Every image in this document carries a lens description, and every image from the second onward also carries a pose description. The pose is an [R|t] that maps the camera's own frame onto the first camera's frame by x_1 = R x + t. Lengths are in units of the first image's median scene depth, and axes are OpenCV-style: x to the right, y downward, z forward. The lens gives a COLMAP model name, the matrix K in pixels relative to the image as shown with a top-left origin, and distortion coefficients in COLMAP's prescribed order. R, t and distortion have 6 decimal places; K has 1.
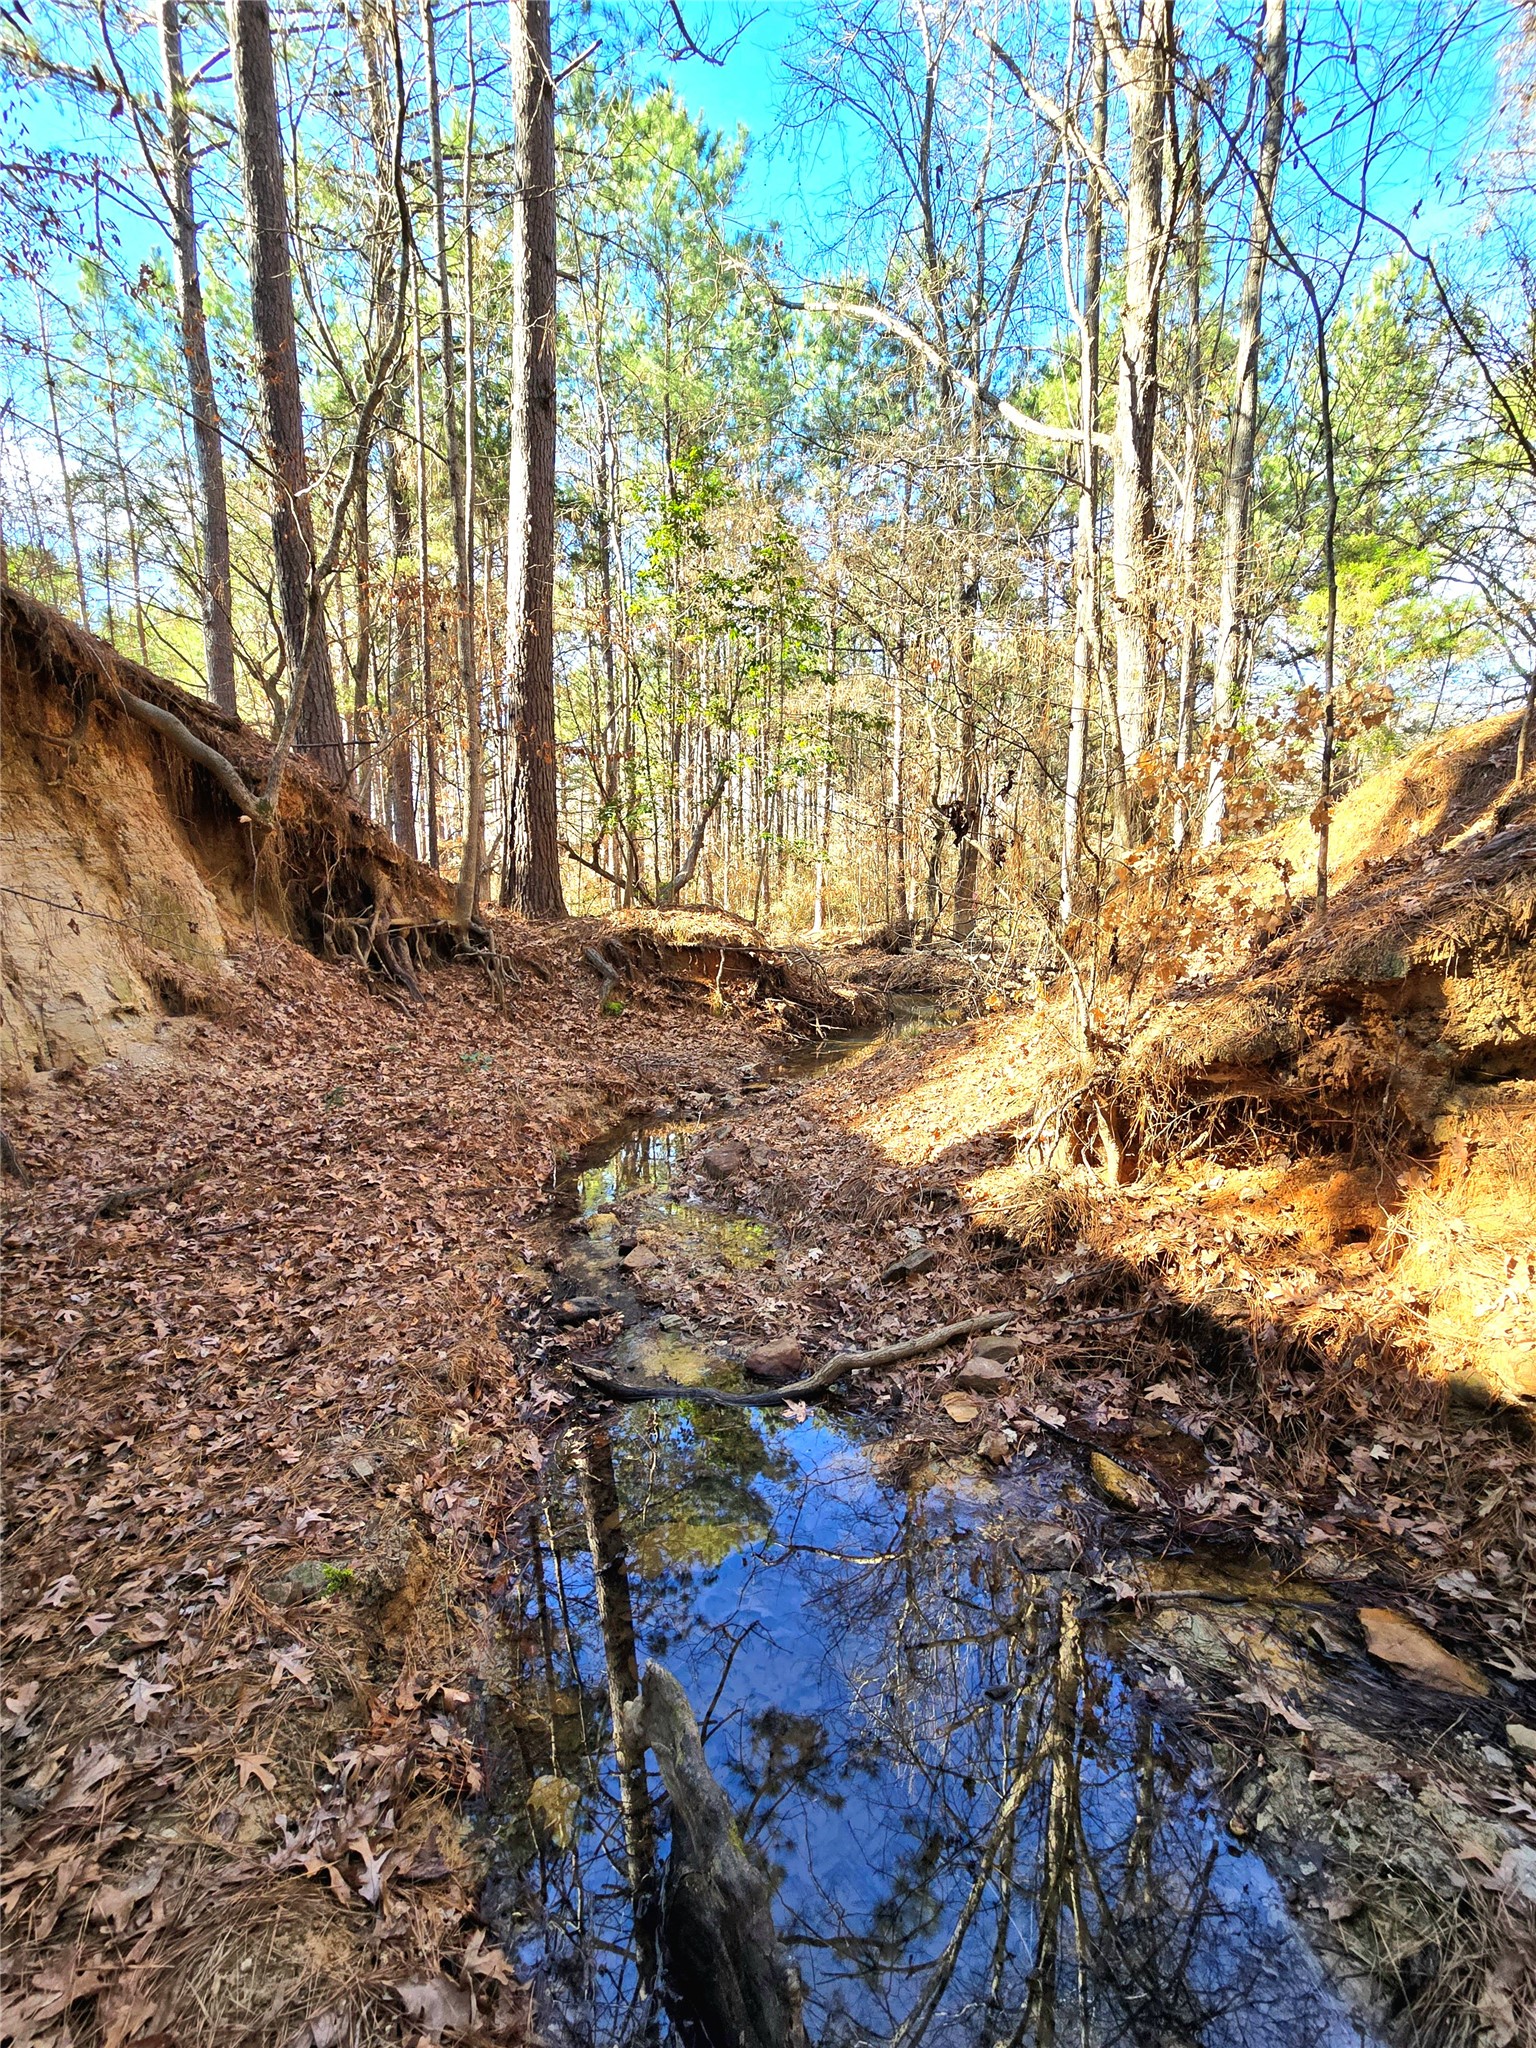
lens RADIAL K [[837.0, 0, 762.6], [0, 837.0, 1030.1], [0, 0, 1]] dist [-0.002119, -0.000370]
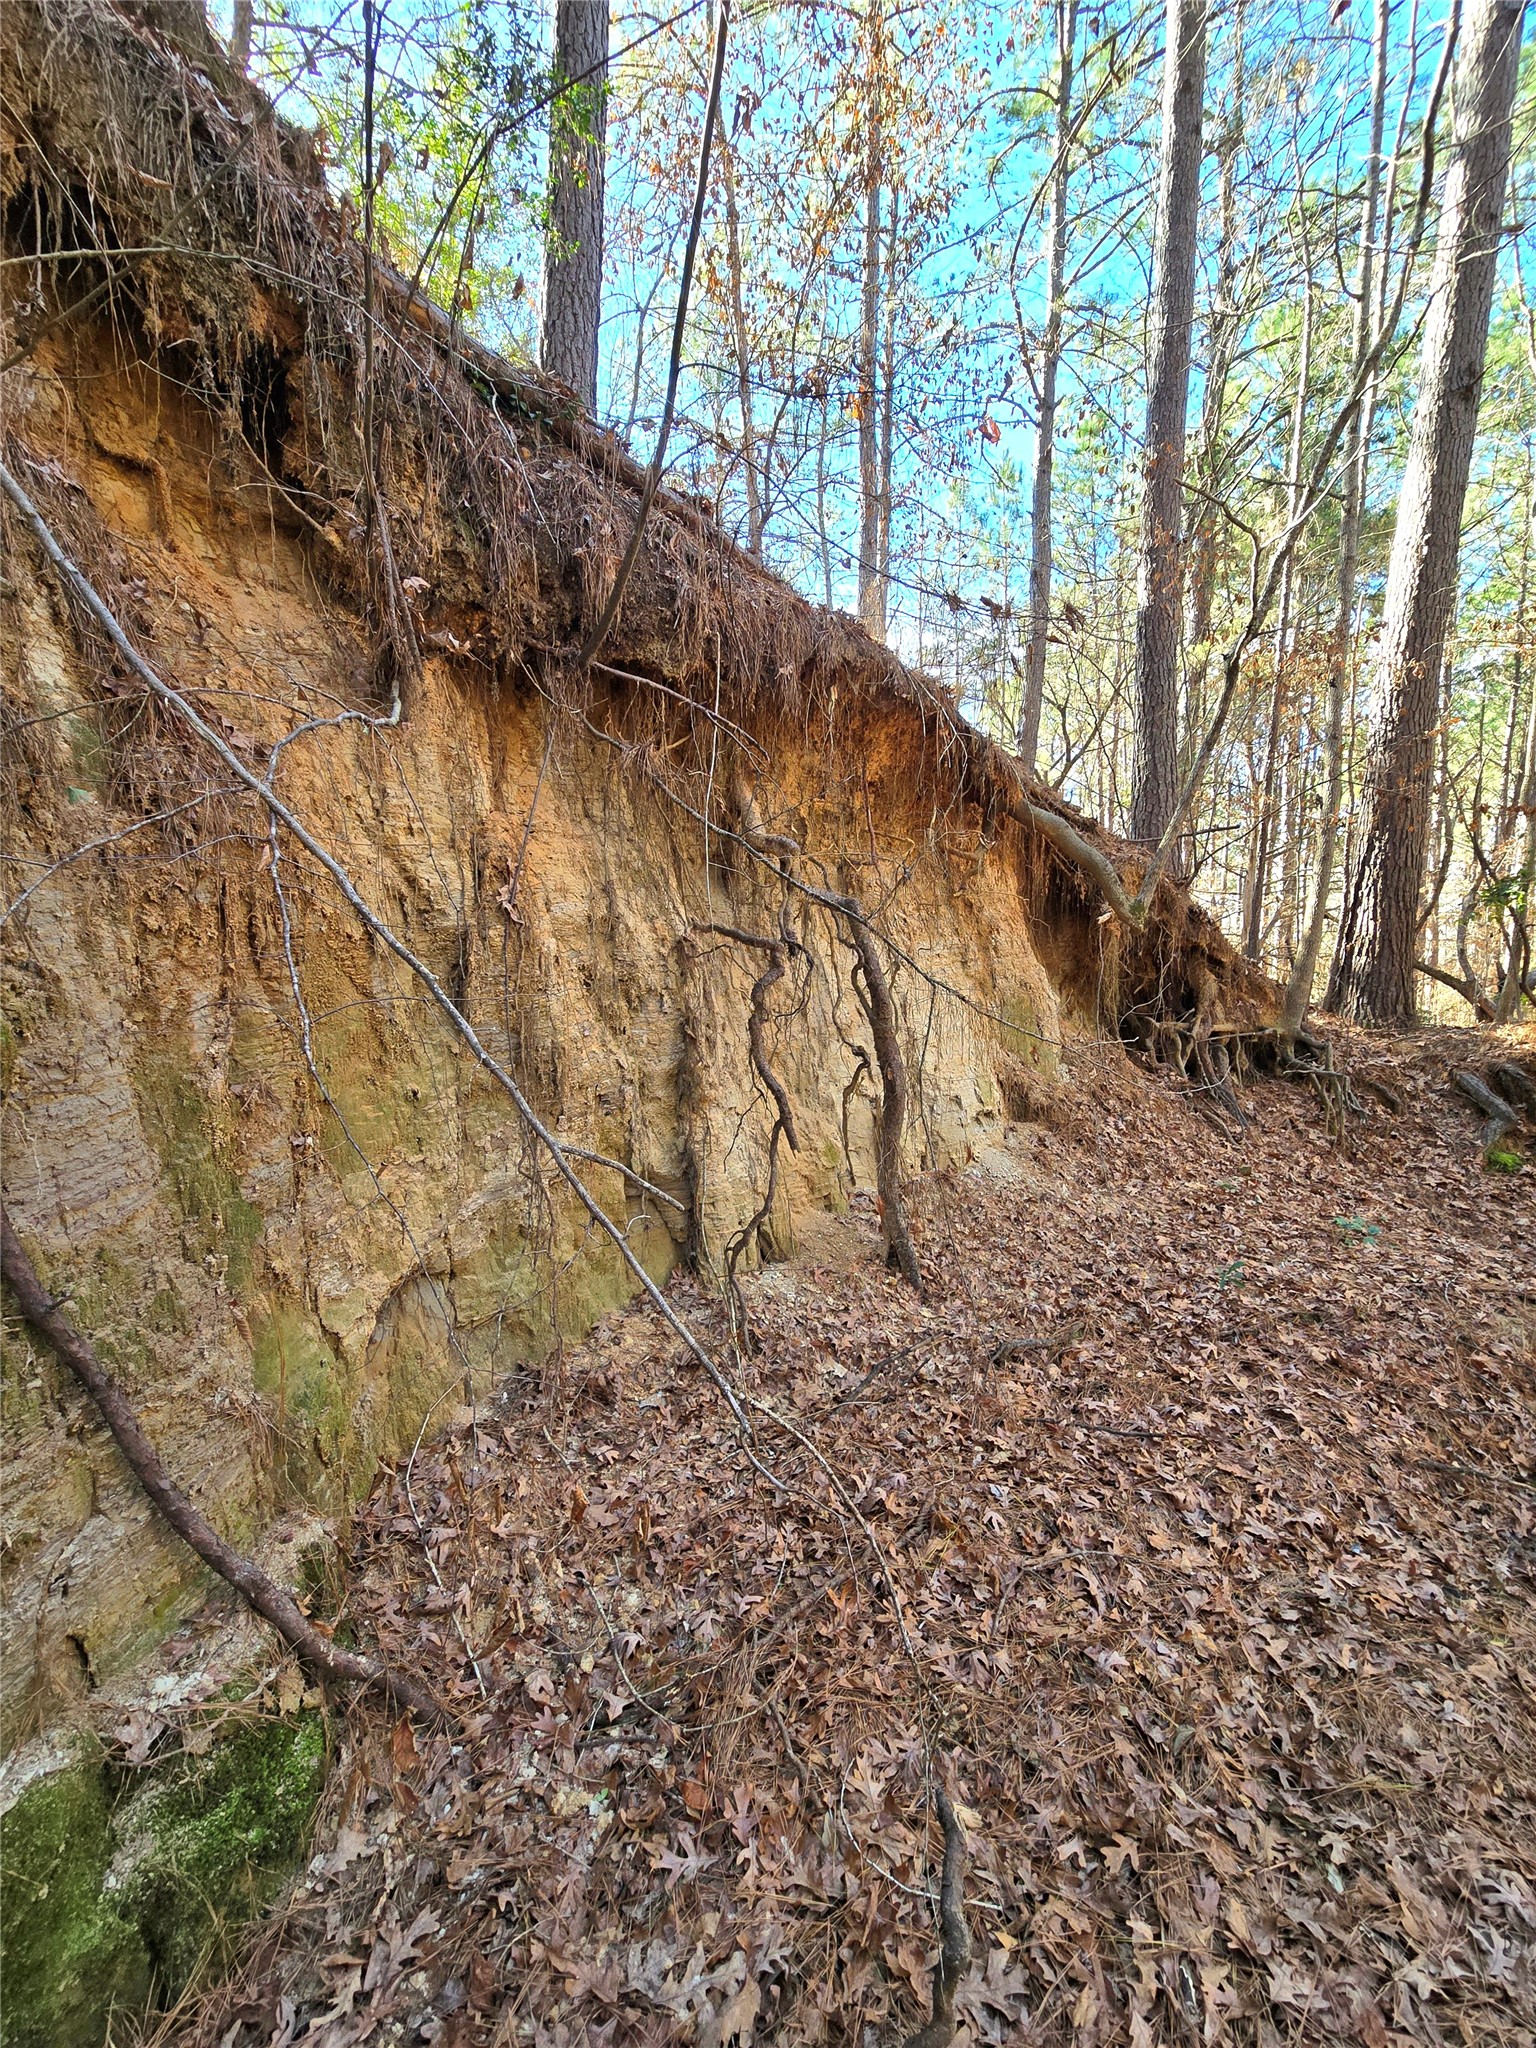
lens RADIAL K [[837.0, 0, 771.2], [0, 837.0, 1023.6], [0, 0, 1]] dist [-0.002119, -0.000370]
pose [[0.699775, 0.061554, -0.711707, -0.205462], [-0.135682, 0.989598, -0.047818, -0.041720], [0.701360, 0.130028, 0.700847, 0.089407]]
